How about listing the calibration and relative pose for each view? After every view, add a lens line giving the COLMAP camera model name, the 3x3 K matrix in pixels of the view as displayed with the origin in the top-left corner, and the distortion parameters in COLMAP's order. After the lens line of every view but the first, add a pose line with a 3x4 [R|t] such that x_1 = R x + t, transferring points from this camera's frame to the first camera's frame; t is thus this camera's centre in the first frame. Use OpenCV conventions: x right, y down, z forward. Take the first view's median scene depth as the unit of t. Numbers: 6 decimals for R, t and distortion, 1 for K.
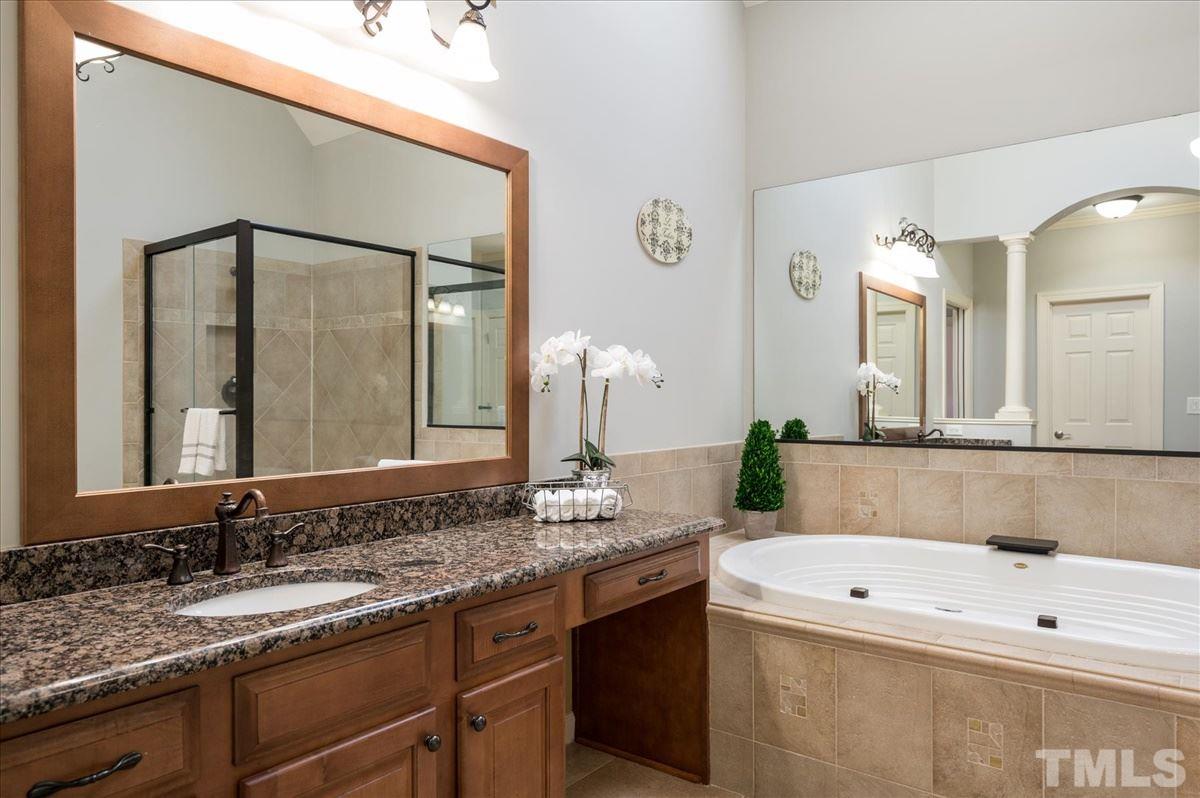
lens RADIAL K [[786.3, 0, 599.4], [0, 786.3, 398.3], [0, 0, 1]] dist [0.001834, 0.000643]
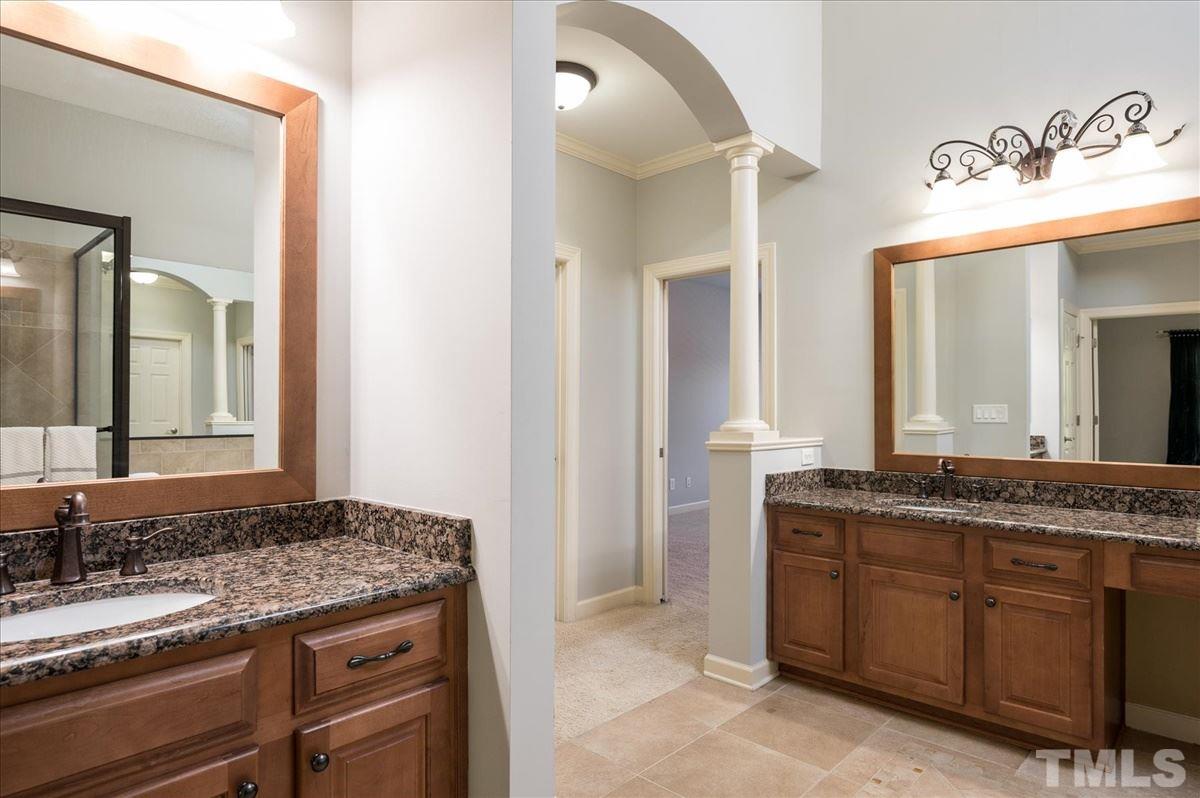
lens RADIAL K [[682.3, 0, 599.2], [0, 682.3, 402.0], [0, 0, 1]] dist [-0.000629, -0.000197]
pose [[-0.090444, -0.005965, -0.995884, 1.181454], [-0.001282, 0.999982, -0.005873, -0.017237], [0.995901, 0.000745, -0.090450, 0.226032]]
